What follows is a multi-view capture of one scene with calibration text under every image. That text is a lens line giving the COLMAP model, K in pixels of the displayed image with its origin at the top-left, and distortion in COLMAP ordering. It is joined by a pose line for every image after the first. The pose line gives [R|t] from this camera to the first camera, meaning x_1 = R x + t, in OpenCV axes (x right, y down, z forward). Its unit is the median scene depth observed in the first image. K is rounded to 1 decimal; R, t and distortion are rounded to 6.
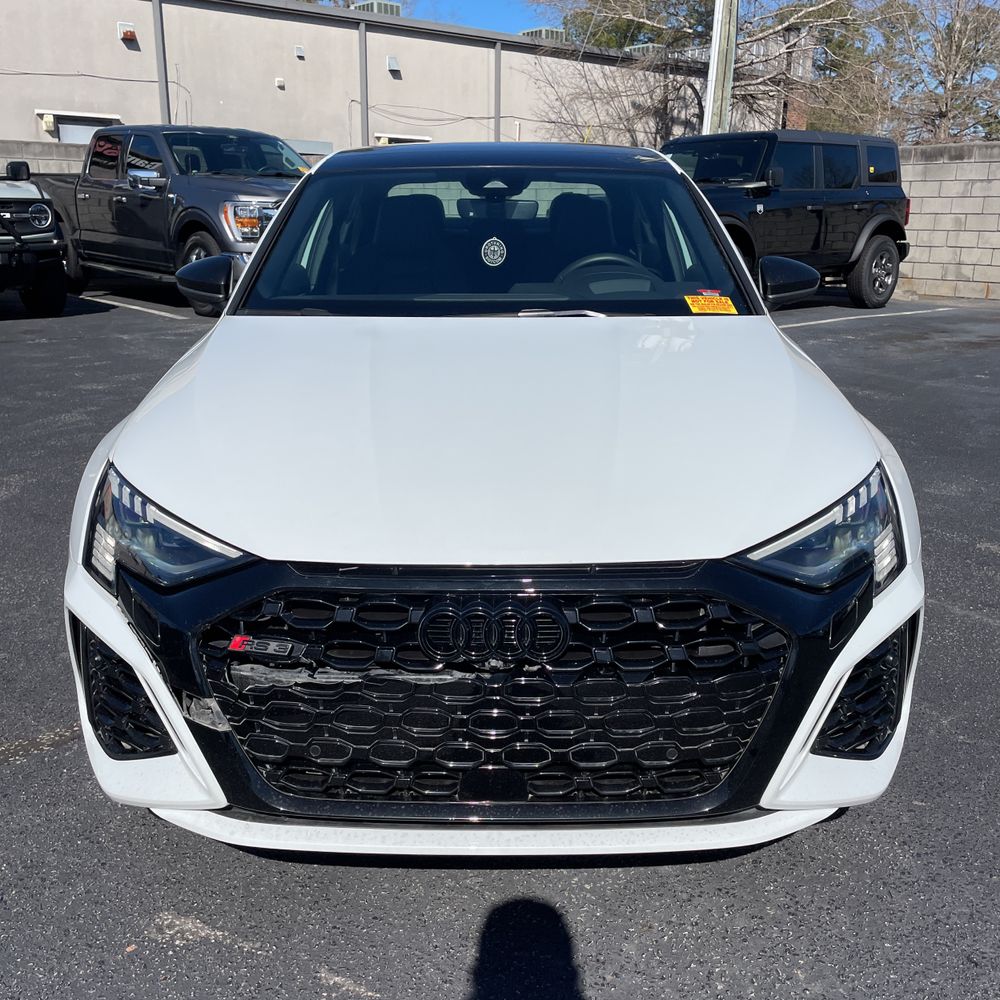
lens RADIAL K [[1024.5, 0, 499.9], [0, 1024.5, 500.8], [0, 0, 1]] dist [0.017037, 0.000000]
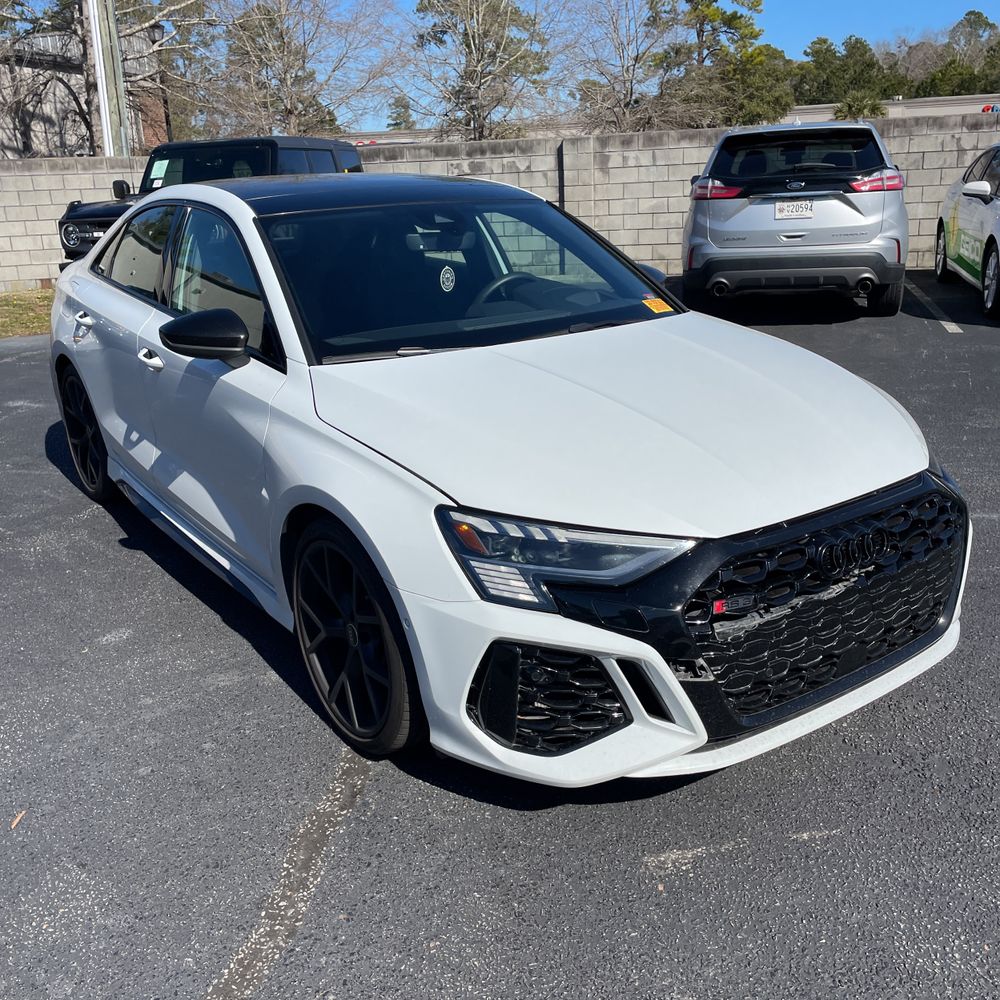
lens RADIAL K [[1024.5, 0, 519.7], [0, 1024.5, 491.2], [0, 0, 1]] dist [0.017037, 0.000000]
pose [[0.807177, -0.200082, 0.555367, -0.140710], [0.200364, 0.977817, 0.061065, -0.015907], [-0.555265, 0.061986, 0.829360, 0.009835]]
